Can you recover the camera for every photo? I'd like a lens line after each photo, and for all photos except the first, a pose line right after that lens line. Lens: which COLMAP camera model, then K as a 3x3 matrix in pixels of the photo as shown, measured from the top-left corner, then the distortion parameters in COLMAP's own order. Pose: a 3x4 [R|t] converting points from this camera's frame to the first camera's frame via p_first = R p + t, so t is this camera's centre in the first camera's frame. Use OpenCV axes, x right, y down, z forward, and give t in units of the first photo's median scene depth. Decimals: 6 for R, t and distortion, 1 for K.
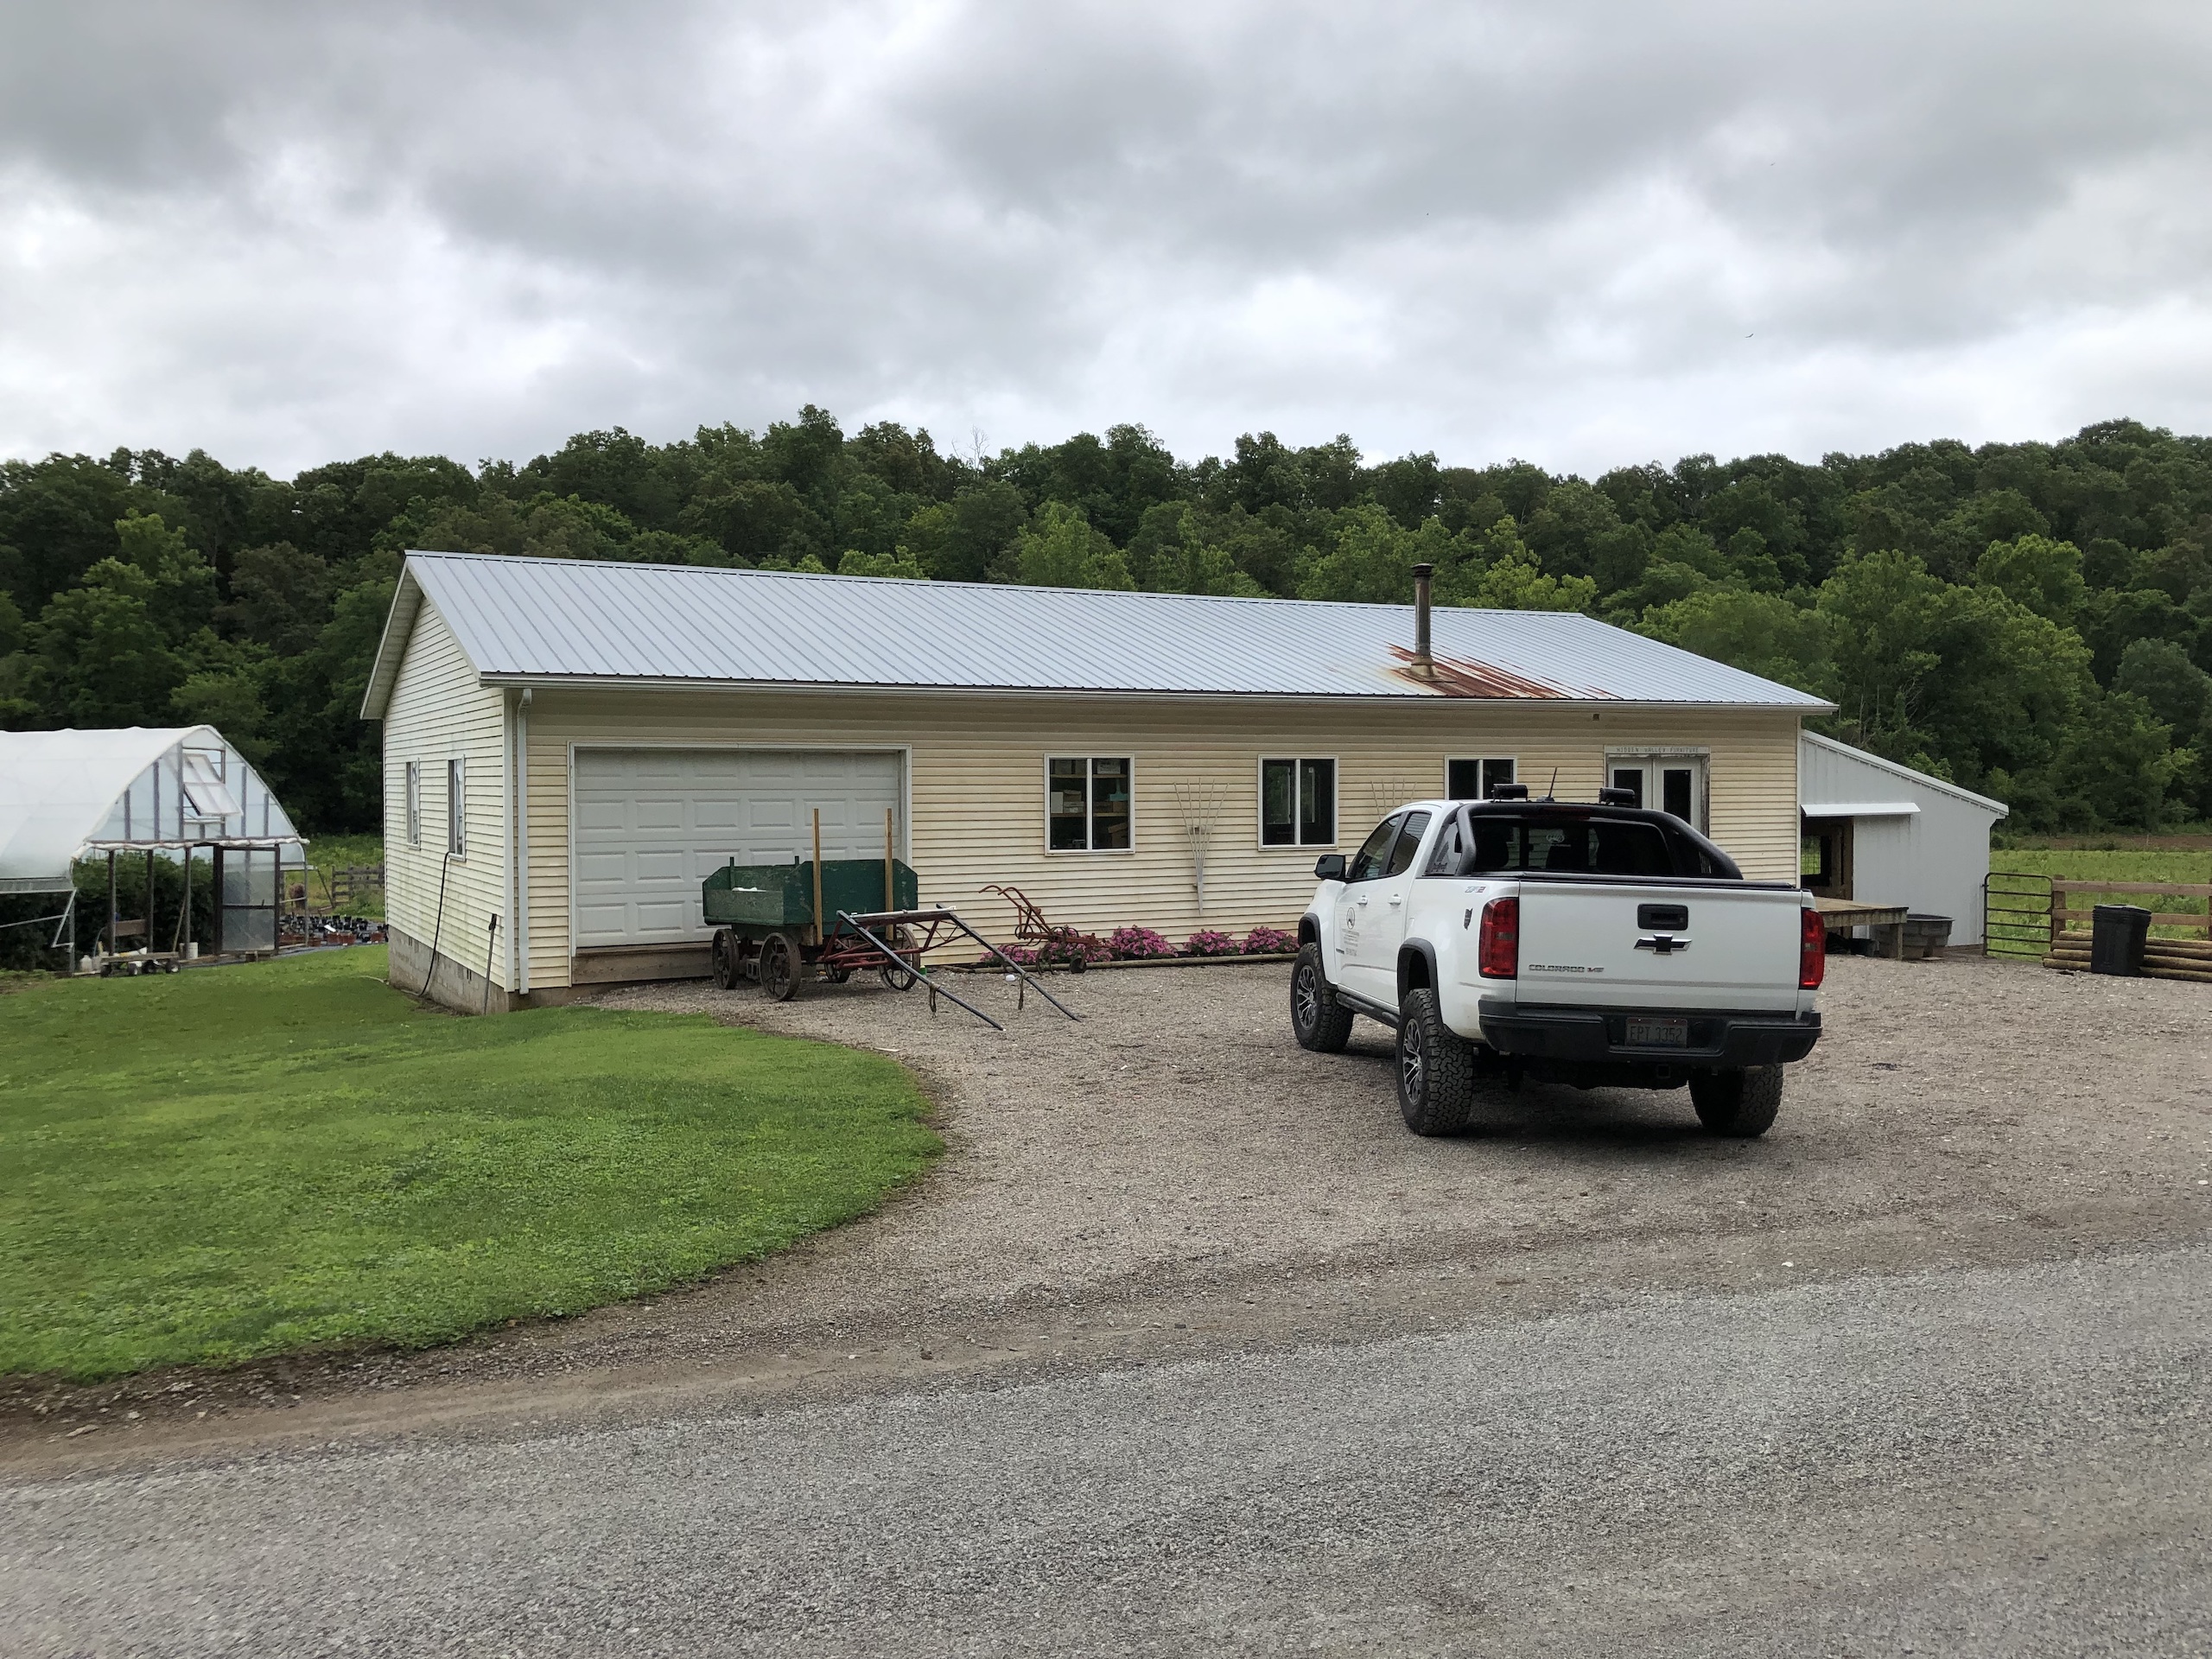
lens RADIAL K [[1841.2, 0, 1117.1], [0, 1841.2, 807.0], [0, 0, 1]] dist [0.006354, 0.006127]
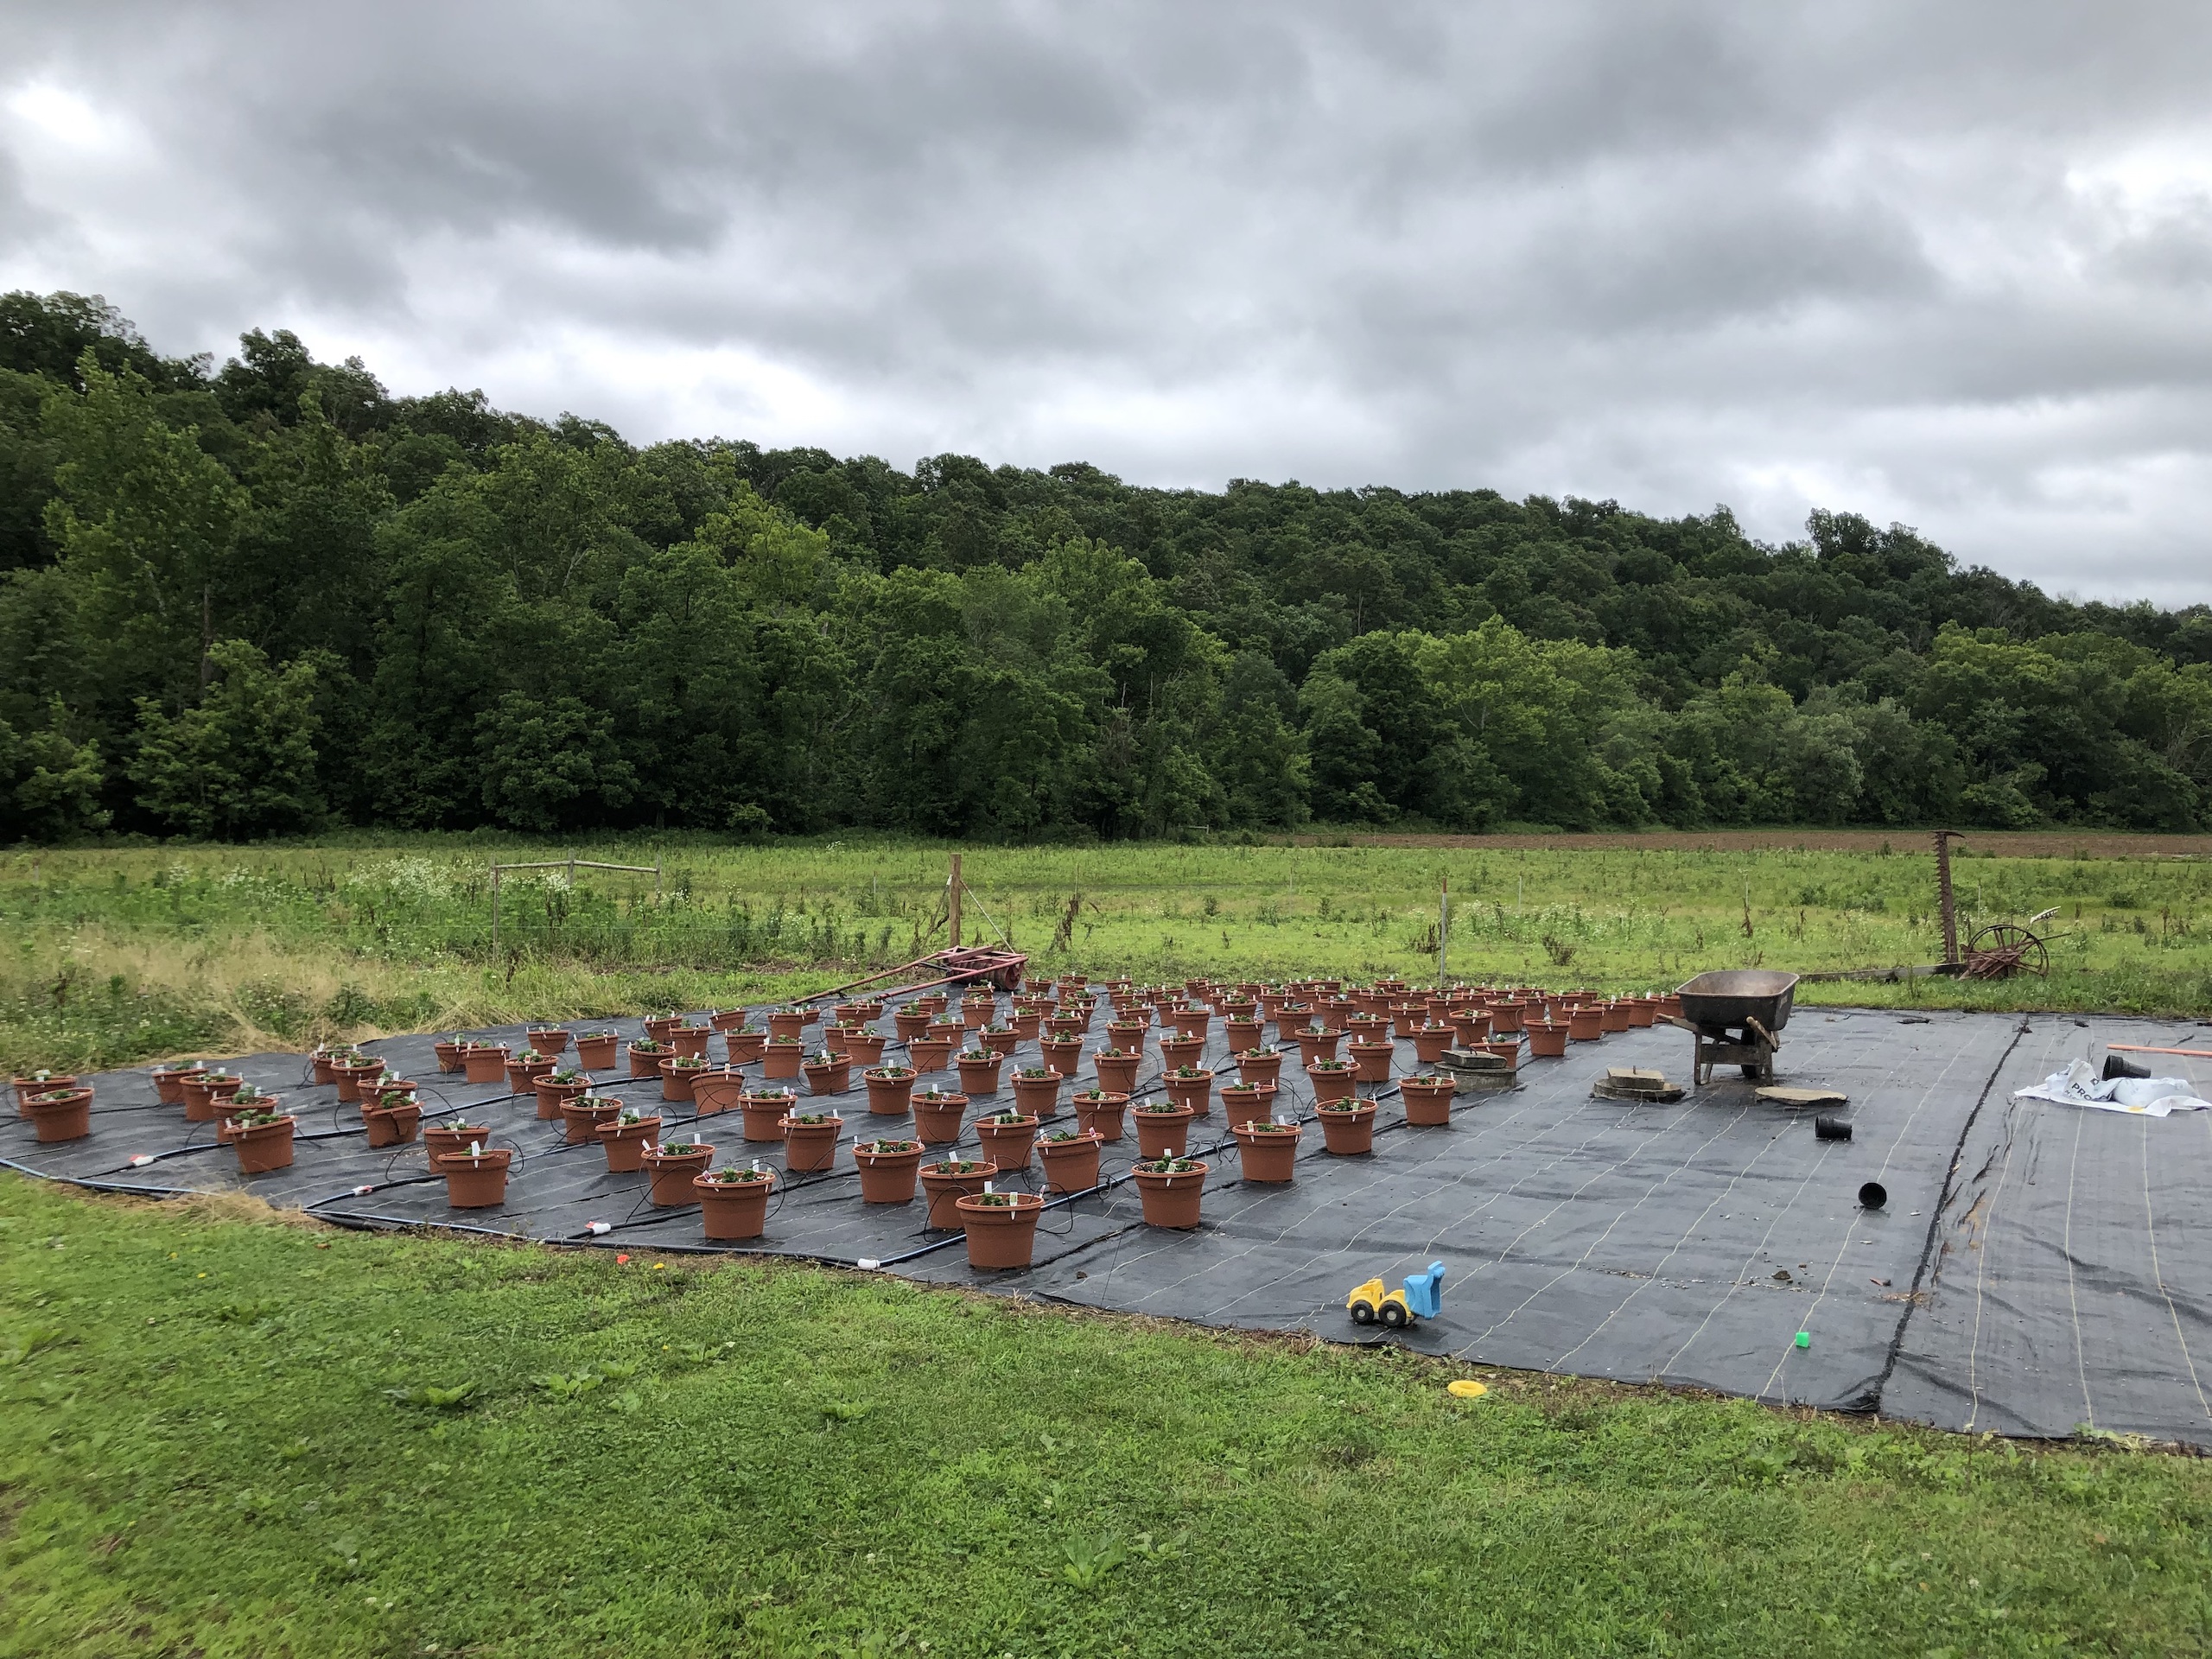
lens RADIAL K [[1807.0, 0, 1083.6], [0, 1807.0, 829.2], [0, 0, 1]] dist [0.011888, 0.013980]
pose [[0.843626, 0.009329, 0.536850, -0.093394], [-0.016135, 0.999838, 0.007980, 0.005645], [-0.536689, -0.015394, 0.843640, 0.172774]]
